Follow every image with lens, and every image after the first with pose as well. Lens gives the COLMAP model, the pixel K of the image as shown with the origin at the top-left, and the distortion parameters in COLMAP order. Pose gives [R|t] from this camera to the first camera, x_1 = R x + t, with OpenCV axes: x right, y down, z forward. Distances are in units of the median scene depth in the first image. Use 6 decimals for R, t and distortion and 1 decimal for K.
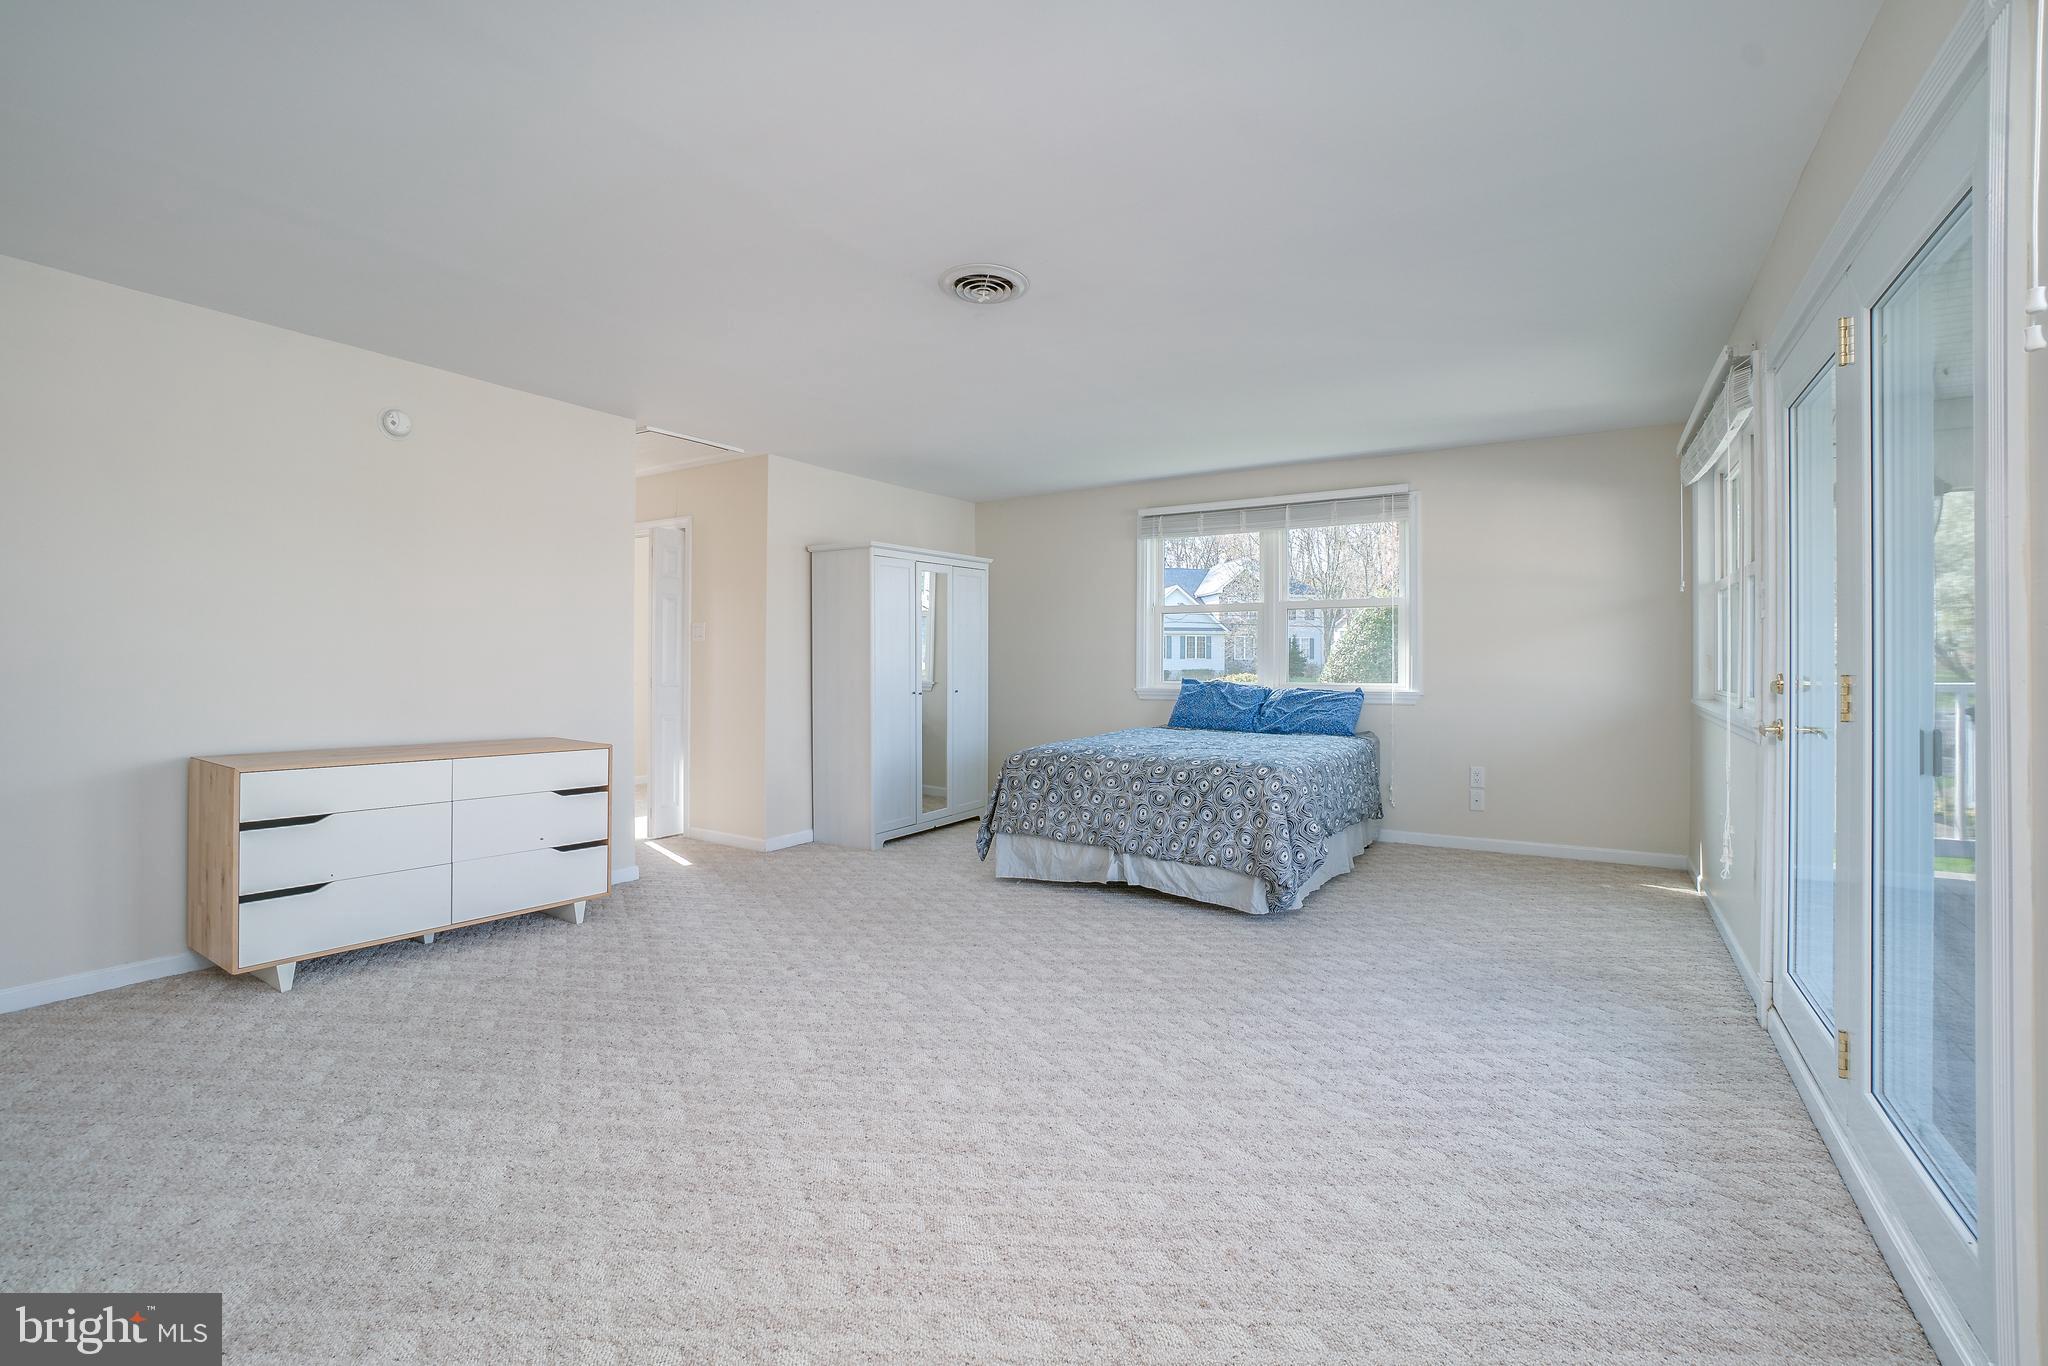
lens RADIAL K [[903.1, 0, 1013.4], [0, 903.1, 666.8], [0, 0, 1]] dist [-0.062850, 0.022836]
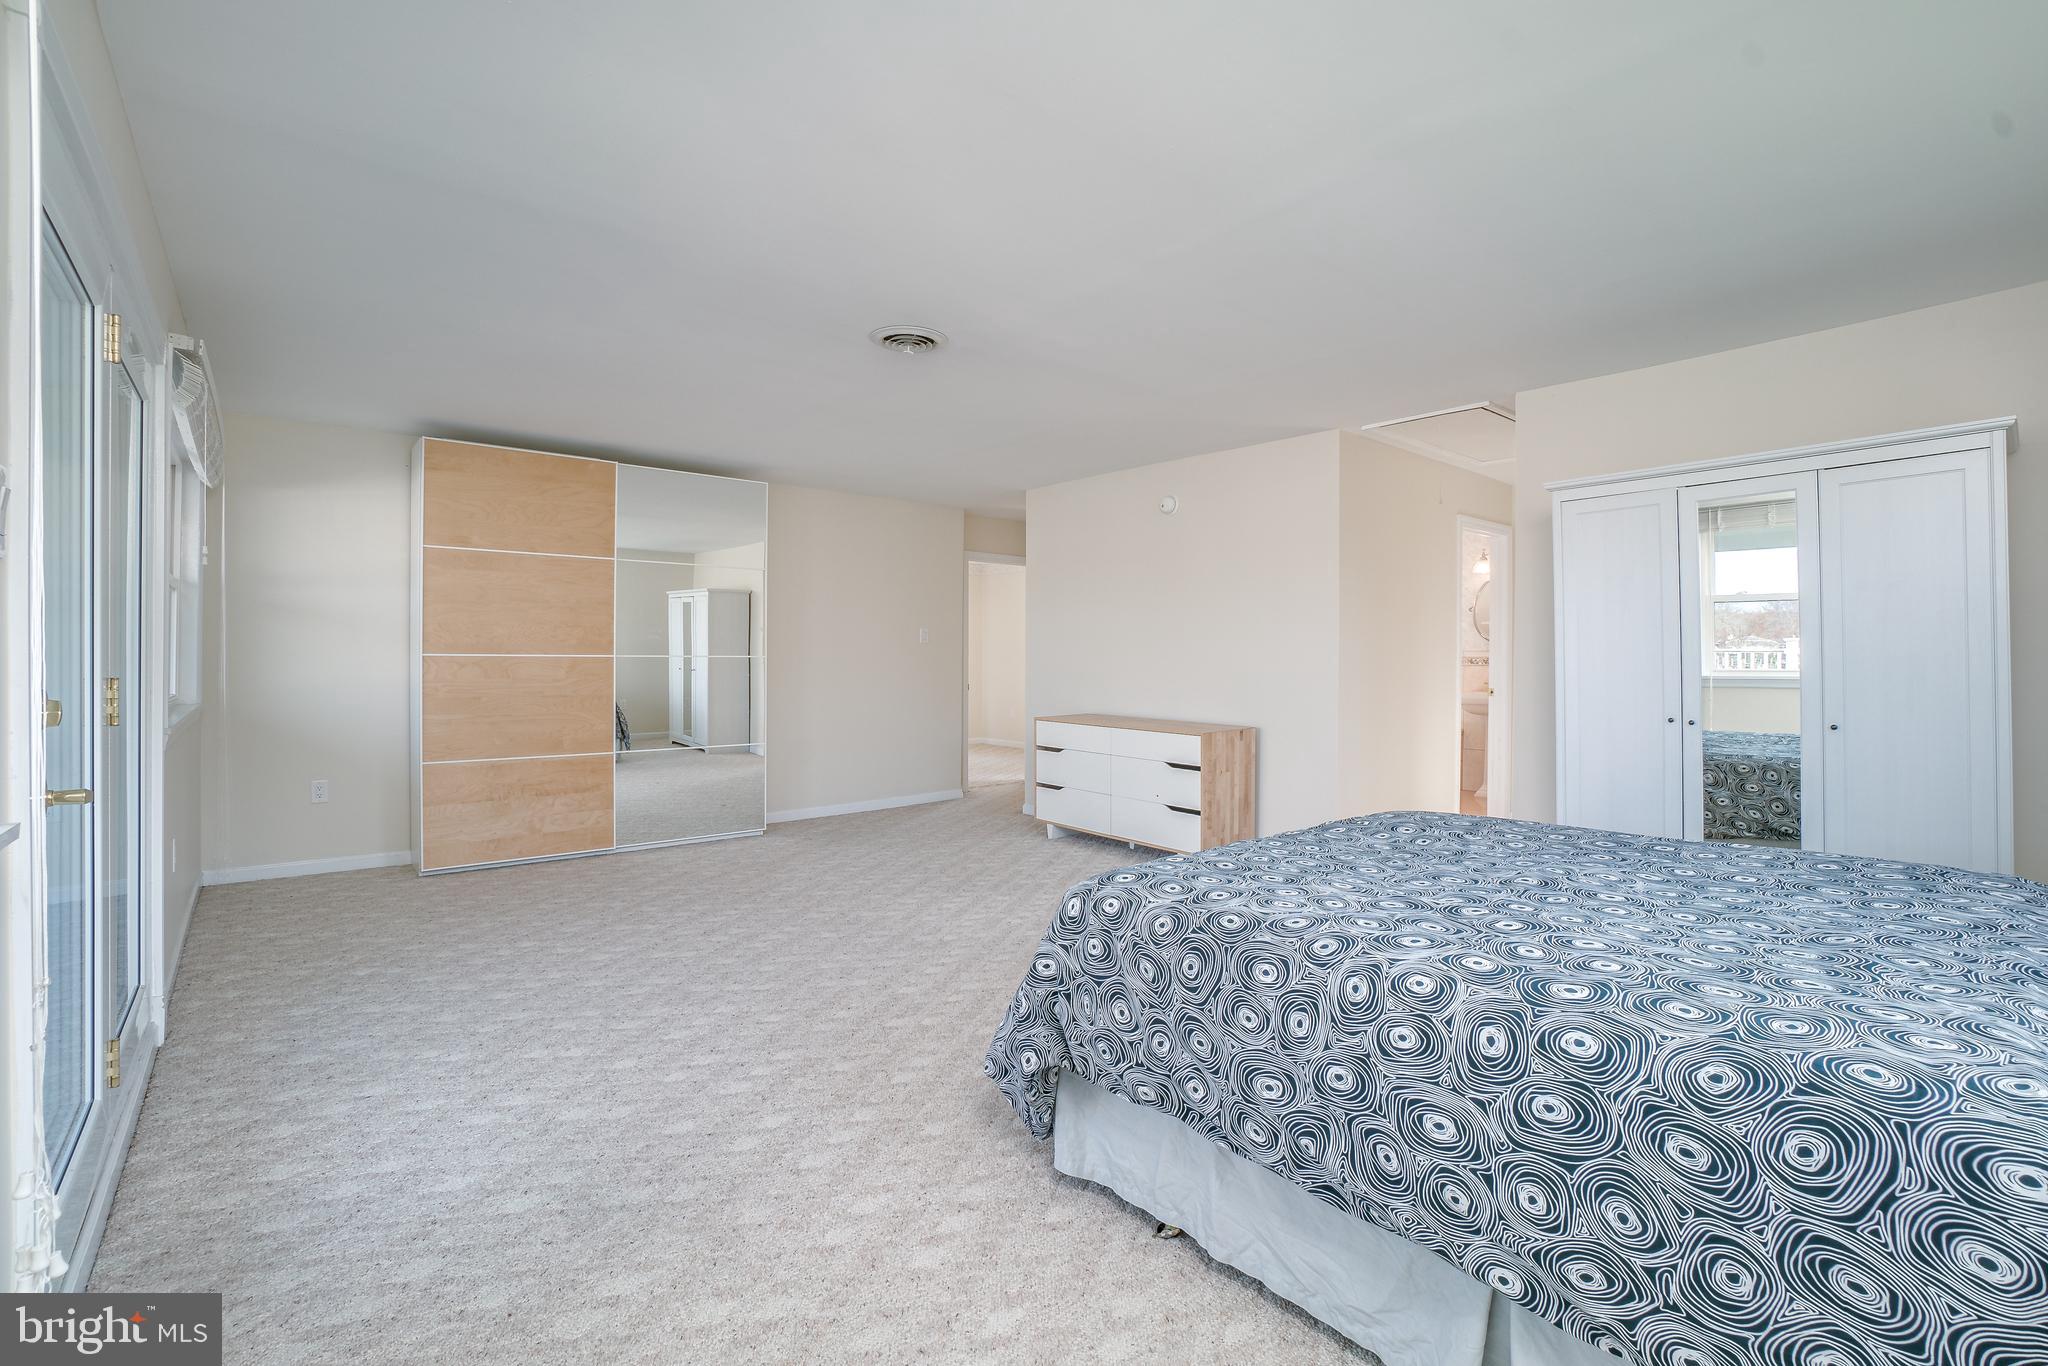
lens RADIAL K [[903.1, 0, 1013.4], [0, 903.1, 666.8], [0, 0, 1]] dist [-0.062850, 0.022836]
pose [[-0.291296, 0.003155, -0.956628, 1.041987], [-0.004928, 0.999976, 0.004798, -0.009668], [0.956620, 0.006112, -0.291273, 1.470846]]
